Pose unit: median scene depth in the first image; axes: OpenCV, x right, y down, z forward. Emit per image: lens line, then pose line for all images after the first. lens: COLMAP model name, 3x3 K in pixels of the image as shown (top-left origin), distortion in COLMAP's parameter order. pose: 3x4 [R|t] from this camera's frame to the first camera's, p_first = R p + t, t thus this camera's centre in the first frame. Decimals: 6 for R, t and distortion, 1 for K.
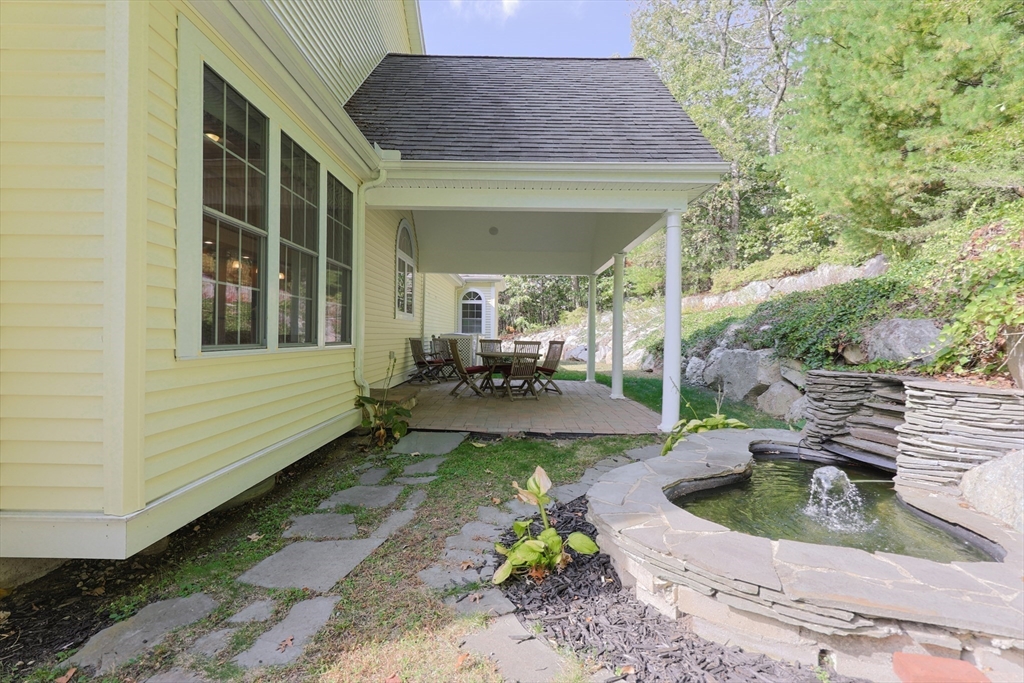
lens RADIAL K [[484.2, 0, 512.4], [0, 484.2, 347.0], [0, 0, 1]] dist [-0.019146, 0.000541]
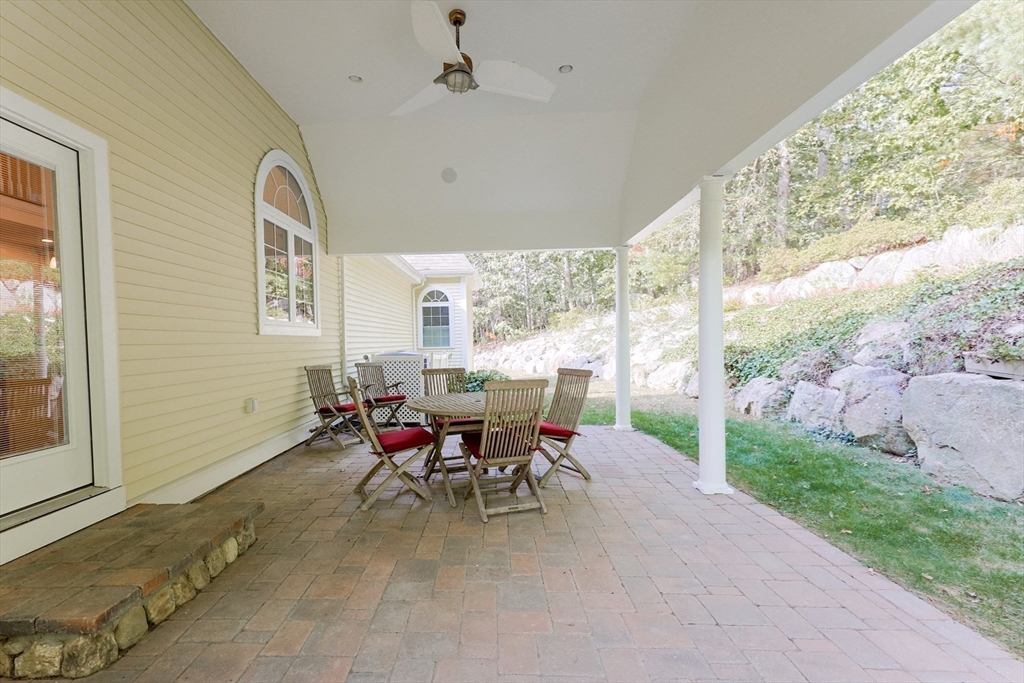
lens RADIAL K [[484.2, 0, 512.4], [0, 484.2, 347.0], [0, 0, 1]] dist [-0.019146, 0.000541]
pose [[0.998823, -0.034311, 0.034288, 0.007080], [0.034649, 0.999356, -0.009317, -0.018724], [-0.033946, 0.010494, 0.999369, 0.287891]]
